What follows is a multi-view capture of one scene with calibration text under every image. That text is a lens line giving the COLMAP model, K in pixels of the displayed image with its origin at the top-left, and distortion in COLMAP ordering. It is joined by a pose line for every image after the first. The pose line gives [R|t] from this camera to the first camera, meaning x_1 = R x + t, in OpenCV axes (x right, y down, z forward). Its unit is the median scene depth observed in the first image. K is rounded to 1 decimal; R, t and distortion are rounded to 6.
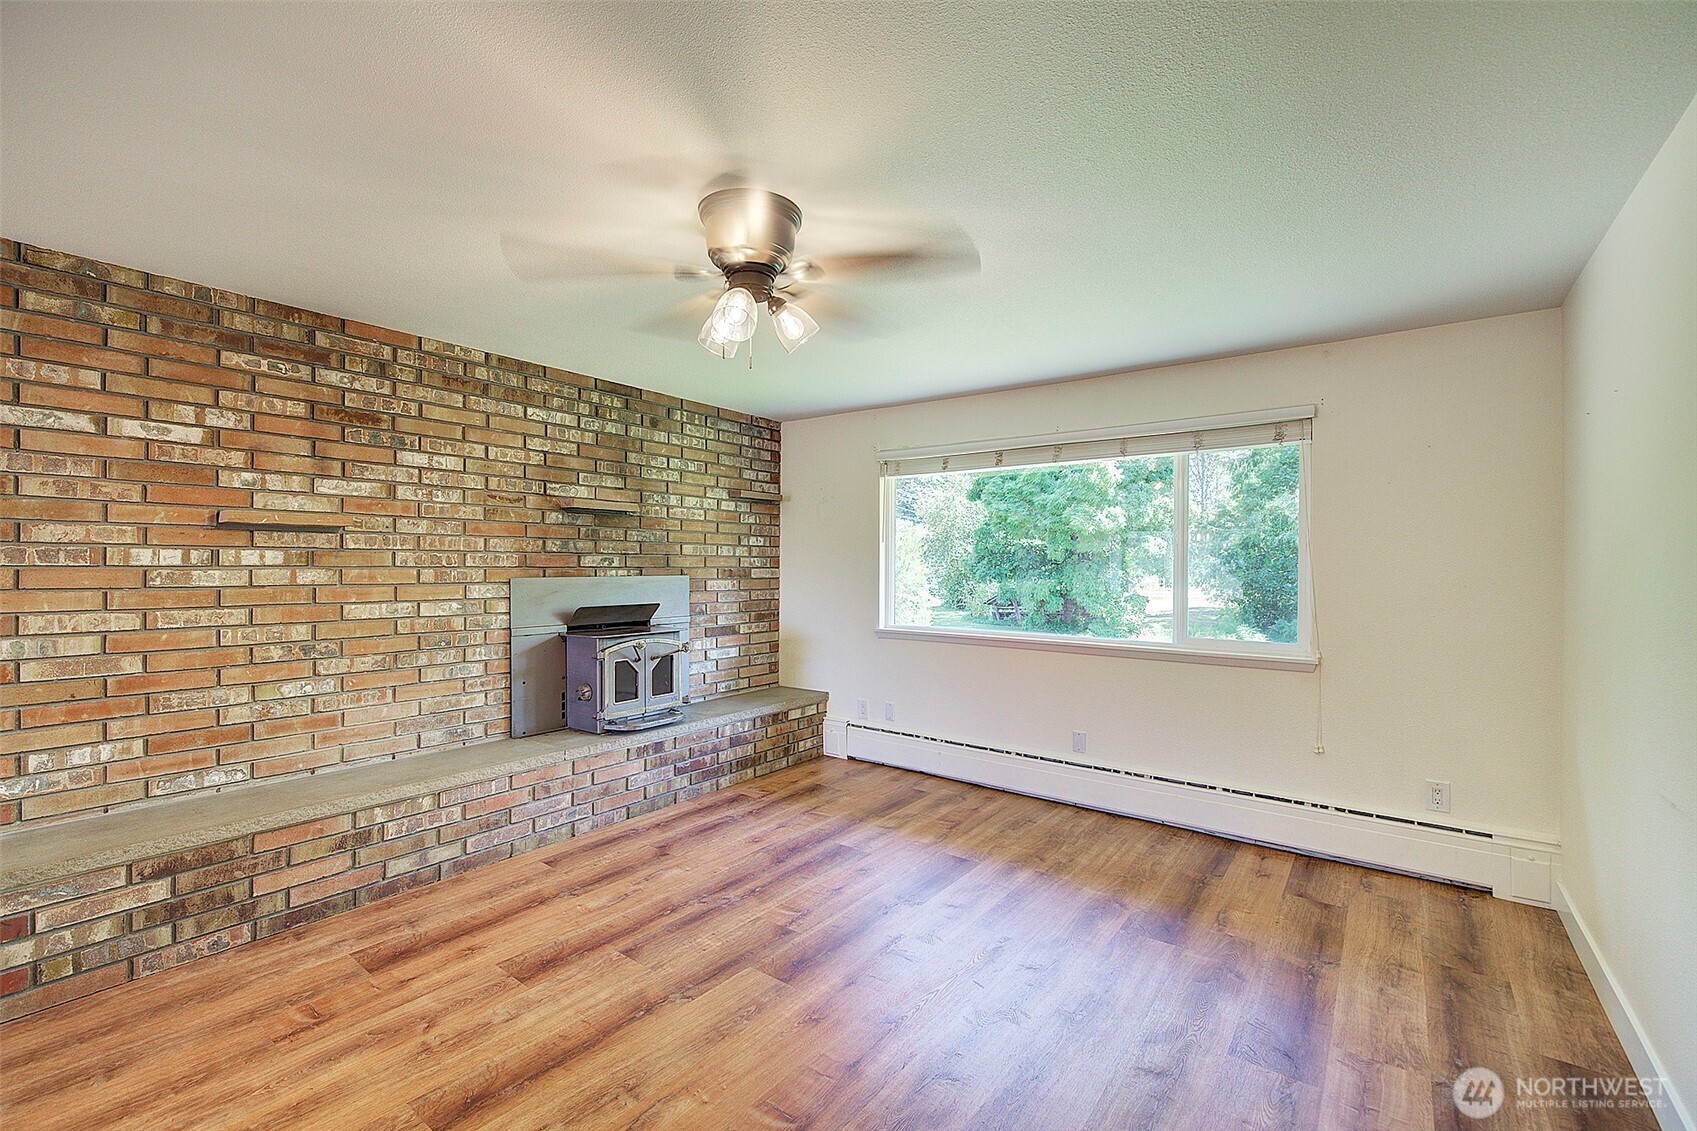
lens RADIAL K [[731.7, 0, 852.5], [0, 731.7, 564.3], [0, 0, 1]] dist [-0.017372, 0.003144]
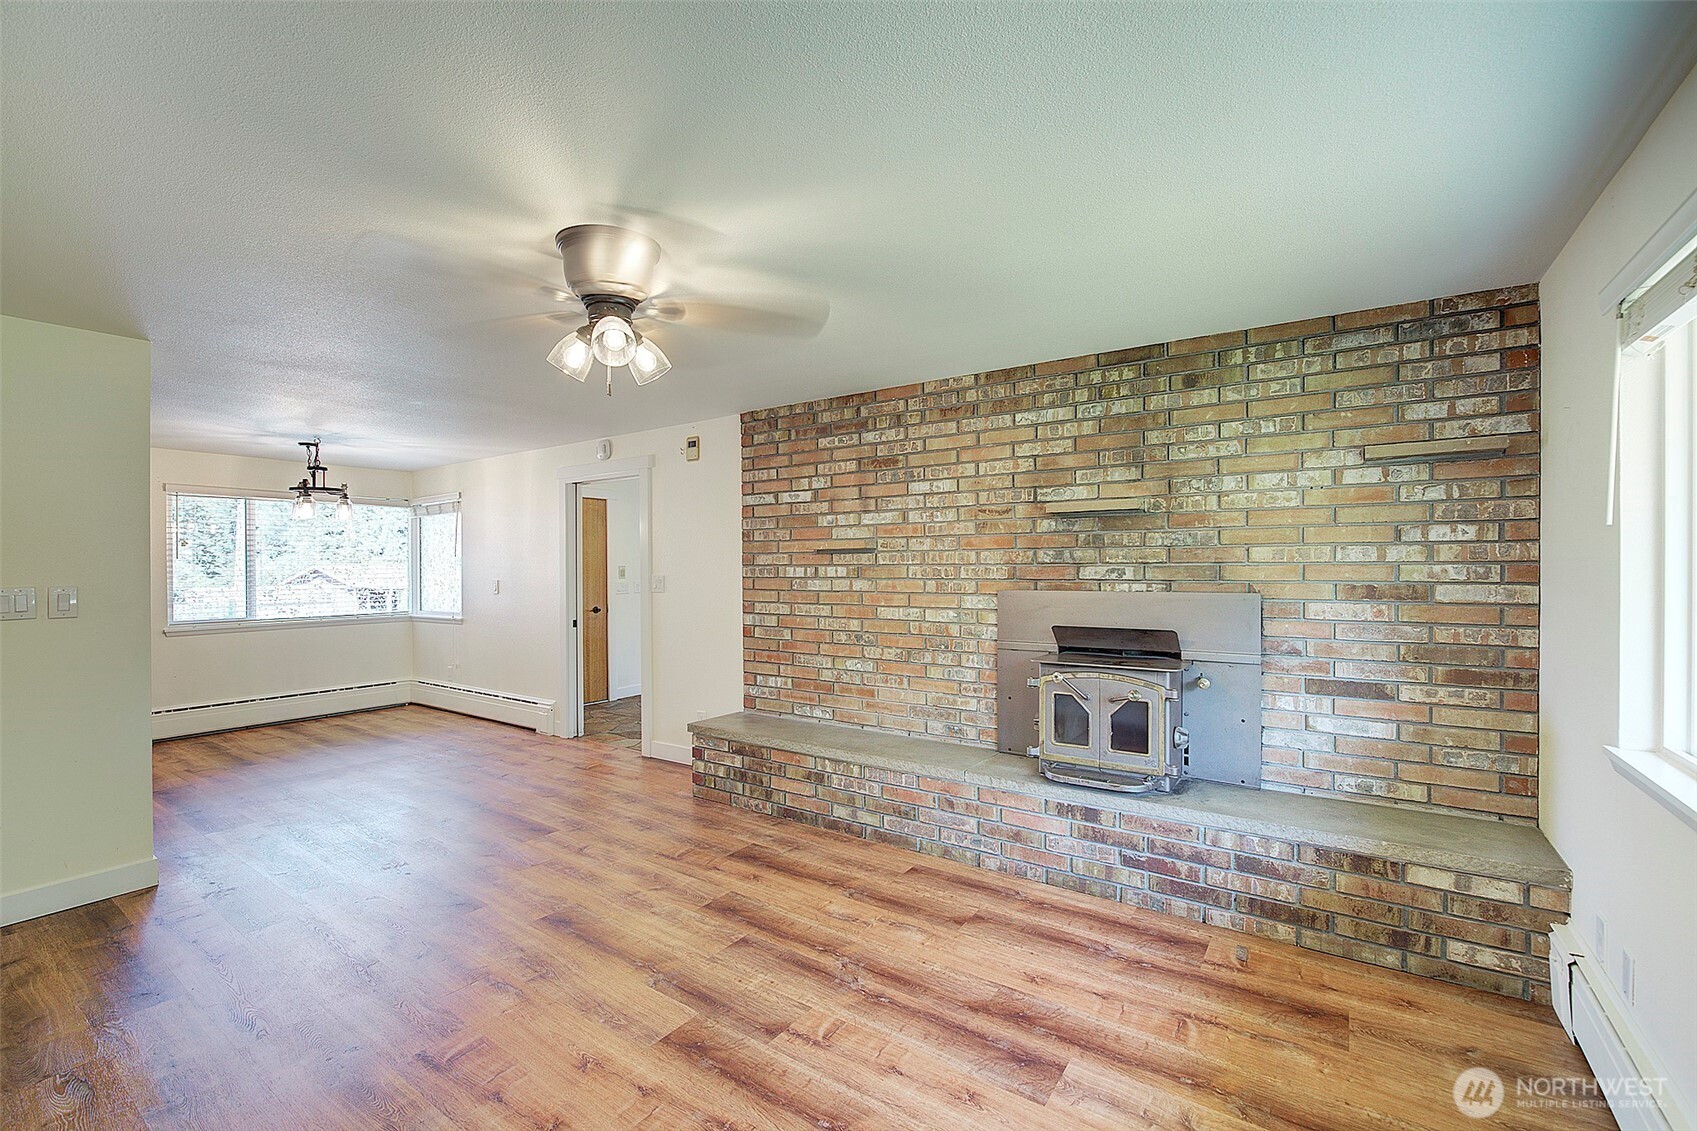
lens RADIAL K [[731.7, 0, 855.1], [0, 731.7, 566.4], [0, 0, 1]] dist [-0.017372, 0.003144]
pose [[0.030143, -0.003017, -0.999541, 0.565612], [0.006975, 0.999972, -0.002808, -0.013322], [0.999521, -0.006887, 0.030163, 0.828804]]
